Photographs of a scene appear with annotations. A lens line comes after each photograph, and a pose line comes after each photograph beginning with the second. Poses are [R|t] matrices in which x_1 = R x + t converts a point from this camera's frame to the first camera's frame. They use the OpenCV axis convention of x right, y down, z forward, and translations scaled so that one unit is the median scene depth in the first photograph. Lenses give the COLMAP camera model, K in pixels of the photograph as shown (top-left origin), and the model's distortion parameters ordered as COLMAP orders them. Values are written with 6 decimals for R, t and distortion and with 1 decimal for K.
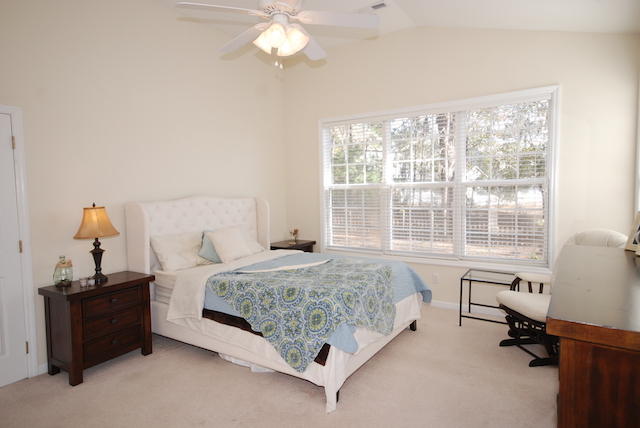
lens RADIAL K [[380.3, 0, 320.5], [0, 380.3, 217.4], [0, 0, 1]] dist [0.022695, 0.004425]
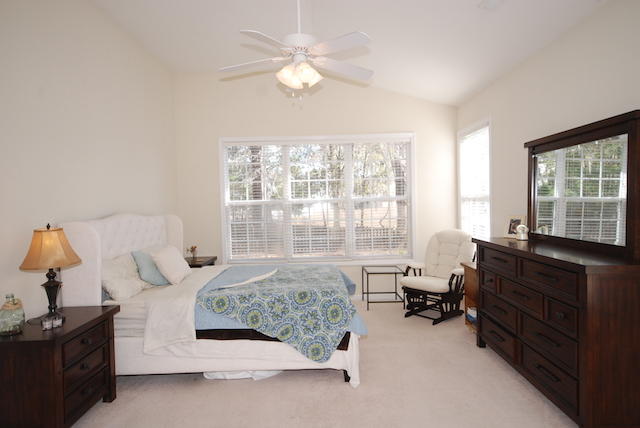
lens RADIAL K [[380.3, 0, 300.5], [0, 380.3, 217.3], [0, 0, 1]] dist [0.022695, 0.004425]
pose [[0.836438, -0.025517, 0.547467, -0.641871], [0.049911, 0.998311, -0.029724, -0.000878], [-0.545784, 0.052187, 0.836299, 0.046452]]
